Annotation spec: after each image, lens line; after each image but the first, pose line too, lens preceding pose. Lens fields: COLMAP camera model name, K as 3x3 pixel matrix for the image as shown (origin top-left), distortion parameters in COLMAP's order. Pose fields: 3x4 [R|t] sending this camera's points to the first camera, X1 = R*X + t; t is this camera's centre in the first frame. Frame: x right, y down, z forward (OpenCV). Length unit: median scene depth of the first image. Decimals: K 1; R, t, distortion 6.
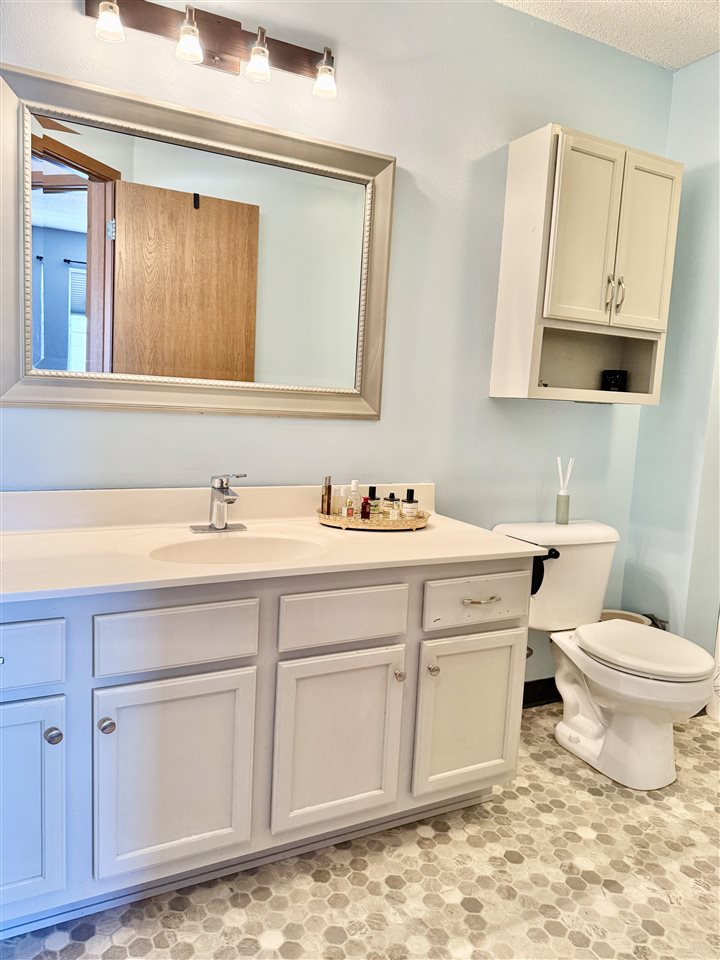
lens RADIAL K [[678.6, 0, 362.2], [0, 678.6, 477.4], [0, 0, 1]] dist [0.047218, -0.048377]
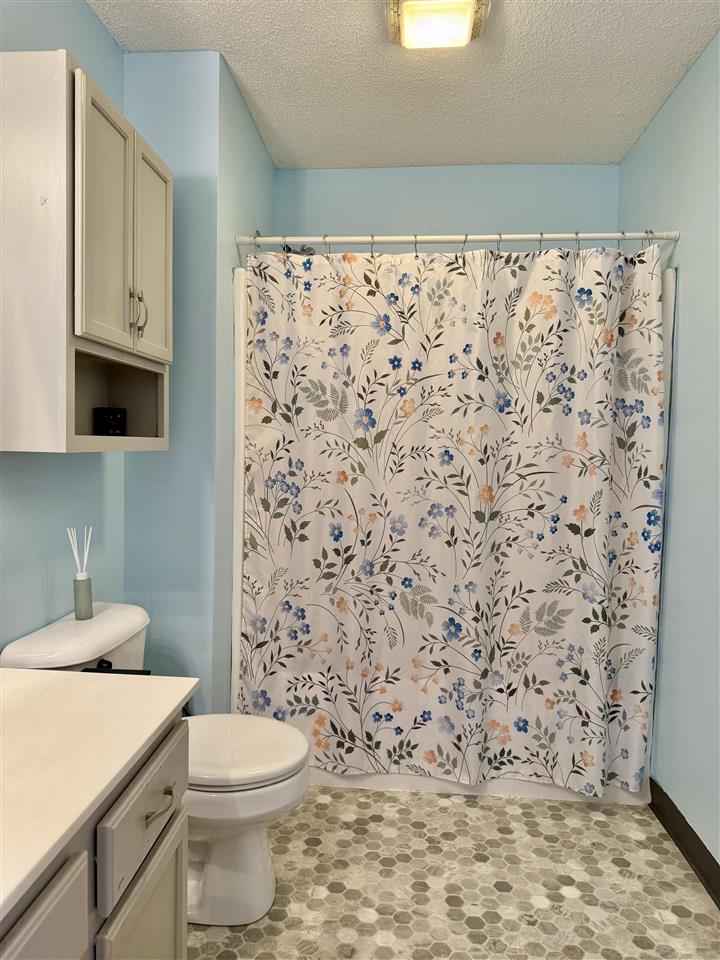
lens RADIAL K [[678.6, 0, 356.1], [0, 678.6, 485.6], [0, 0, 1]] dist [0.047218, -0.048377]
pose [[0.531572, -0.093997, 0.841781, -0.167717], [0.102440, 0.993663, 0.046268, -0.083846], [-0.840795, 0.061637, 0.537833, 0.386697]]
